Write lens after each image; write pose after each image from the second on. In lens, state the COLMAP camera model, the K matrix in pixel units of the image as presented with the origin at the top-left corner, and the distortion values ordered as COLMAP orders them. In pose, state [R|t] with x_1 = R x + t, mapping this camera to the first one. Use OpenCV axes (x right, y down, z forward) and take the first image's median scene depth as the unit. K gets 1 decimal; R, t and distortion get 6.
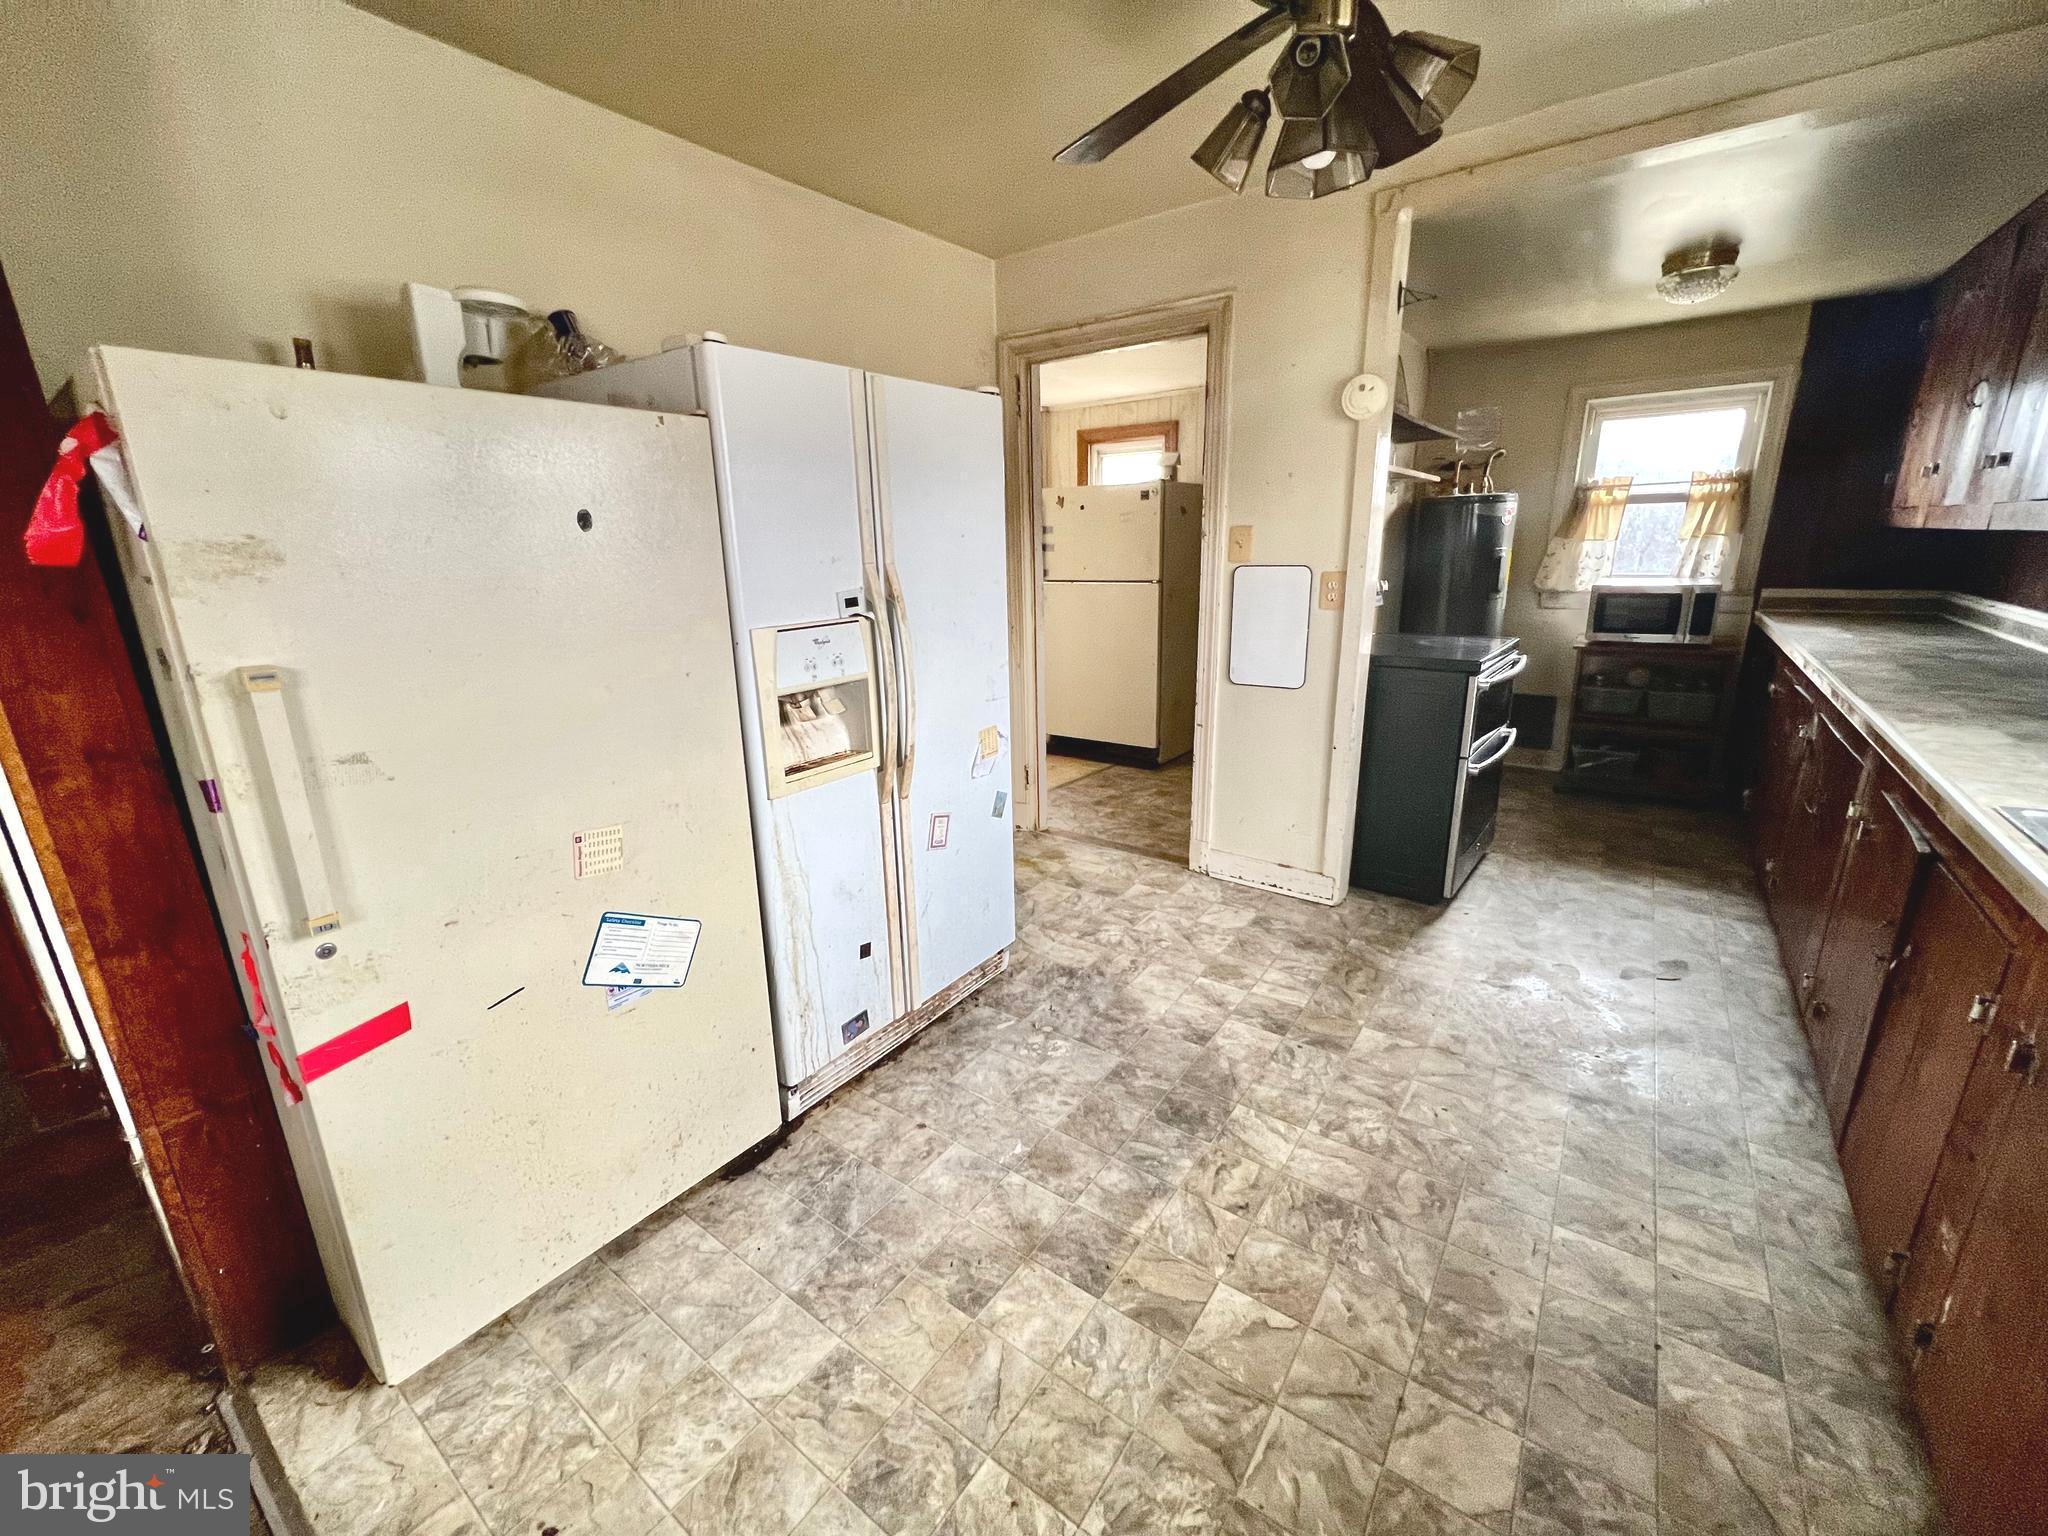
lens RADIAL K [[821.4, 0, 1022.3], [0, 821.4, 766.2], [0, 0, 1]] dist [-0.003427, 0.001136]
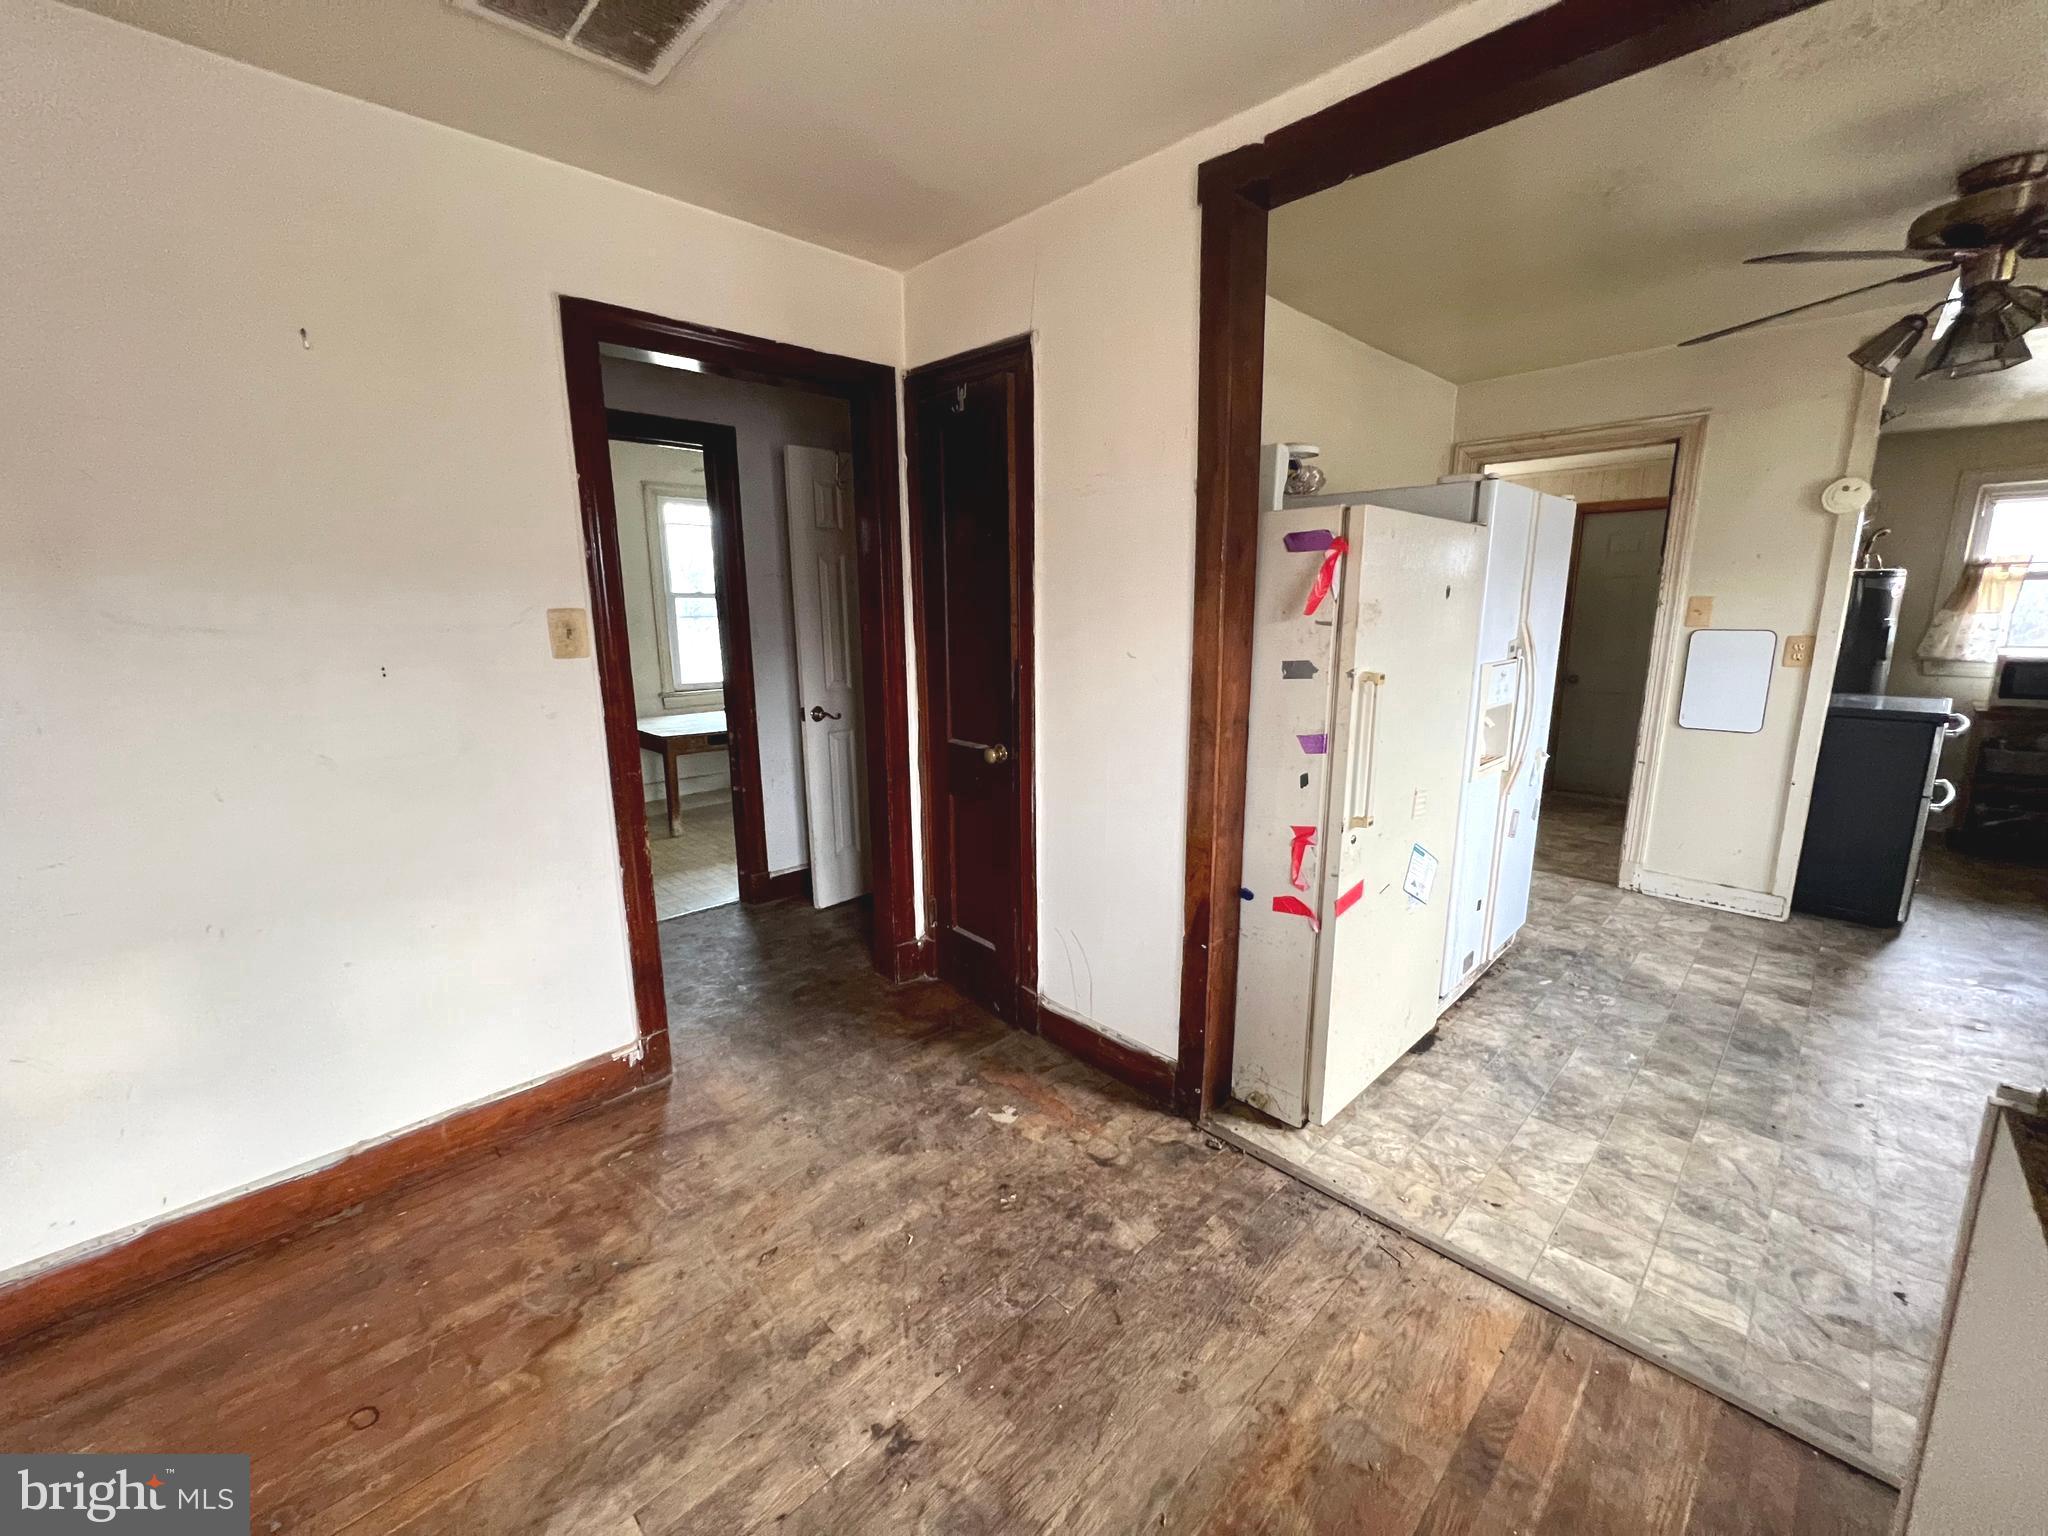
lens RADIAL K [[821.4, 0, 1020.8], [0, 821.4, 765.5], [0, 0, 1]] dist [-0.003427, 0.001136]
pose [[0.985682, 0.045858, -0.162262, -0.529124], [-0.057326, 0.996124, -0.066715, 0.094311], [0.158573, 0.075062, 0.984490, -0.337590]]
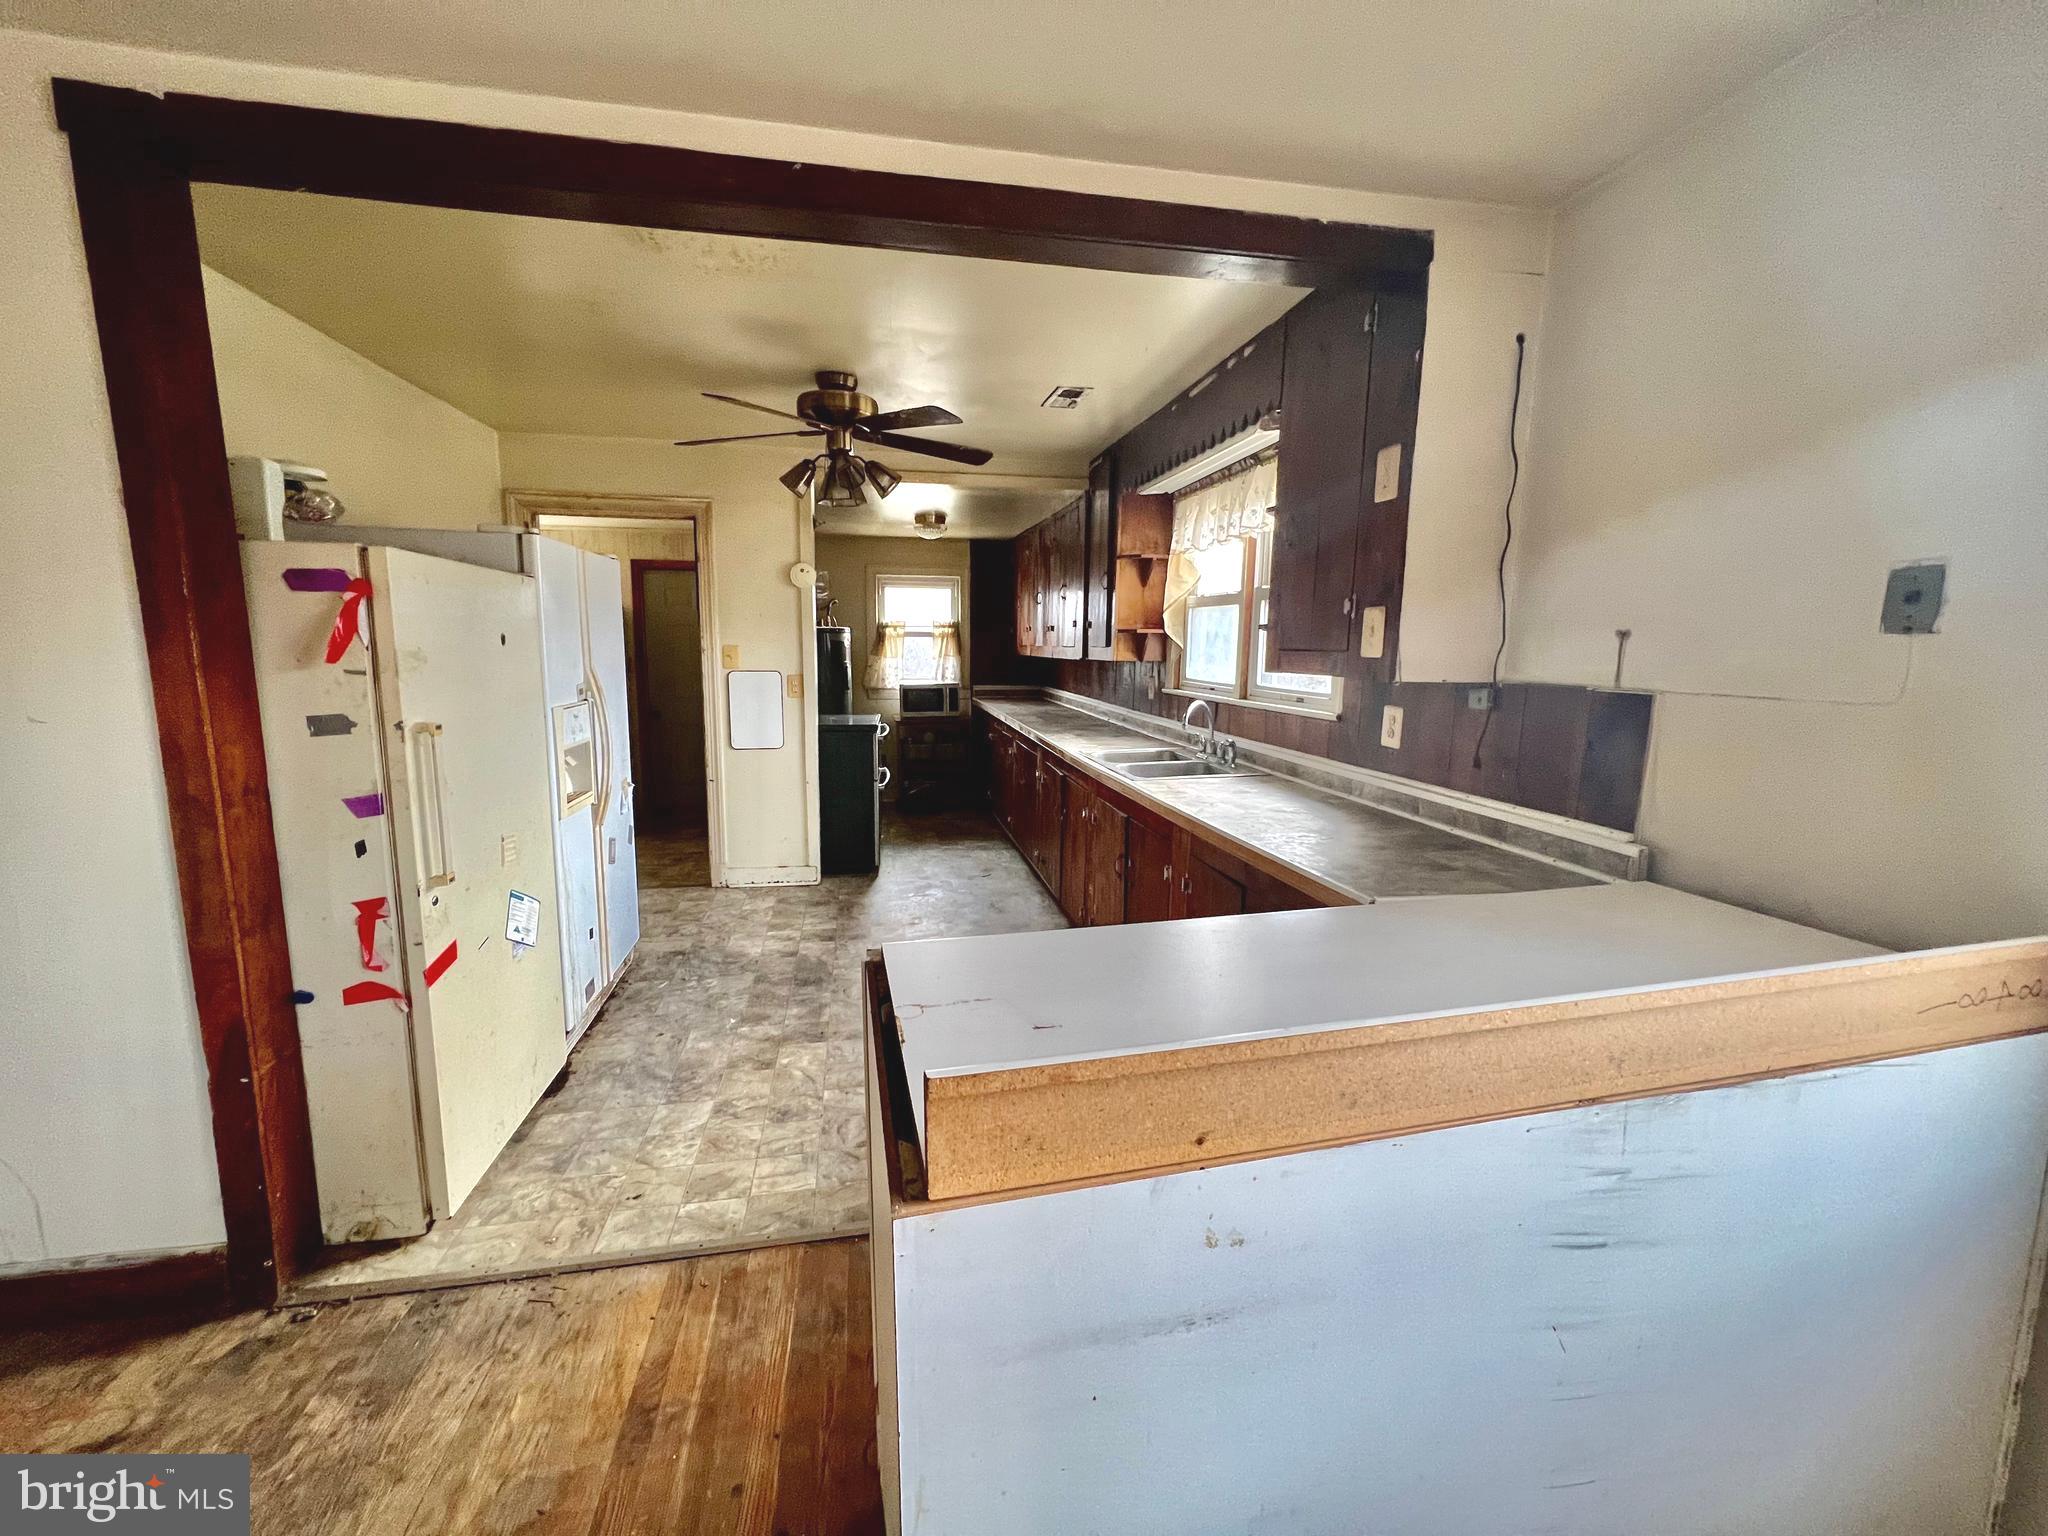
lens RADIAL K [[821.4, 0, 1019.4], [0, 821.4, 766.6], [0, 0, 1]] dist [-0.003427, 0.001136]
pose [[0.679728, -0.077361, 0.729373, -0.511808], [0.168744, 0.984241, -0.052865, 0.102288], [-0.713789, 0.159012, 0.682070, -0.396946]]
